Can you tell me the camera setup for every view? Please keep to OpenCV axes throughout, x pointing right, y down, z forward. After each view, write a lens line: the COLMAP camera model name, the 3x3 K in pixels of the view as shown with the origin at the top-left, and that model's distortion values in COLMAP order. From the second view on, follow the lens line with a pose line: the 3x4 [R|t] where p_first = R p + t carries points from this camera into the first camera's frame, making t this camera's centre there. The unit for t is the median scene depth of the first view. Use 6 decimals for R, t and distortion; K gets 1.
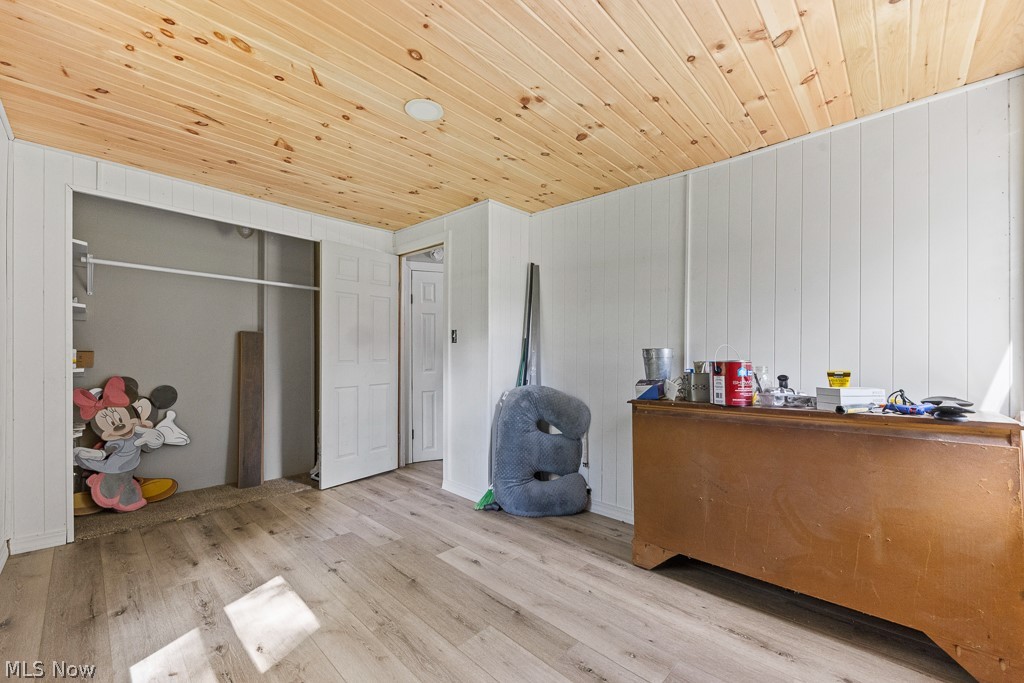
lens RADIAL K [[410.9, 0, 499.3], [0, 410.9, 349.4], [0, 0, 1]] dist [0.000523, -0.000204]
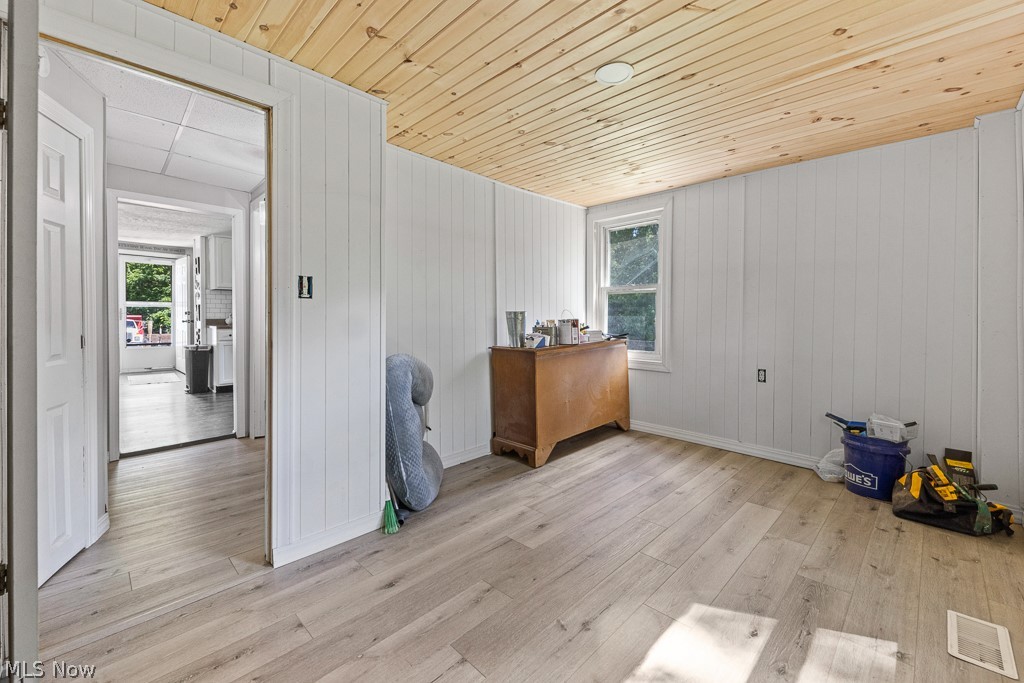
lens RADIAL K [[417.0, 0, 508.9], [0, 417.0, 322.2], [0, 0, 1]] dist [0.002249, 0.000123]
pose [[0.008195, -0.016154, 0.999836, -0.930419], [-0.003297, 0.999864, 0.016182, 0.011152], [-0.999961, -0.003429, 0.008141, 0.950570]]
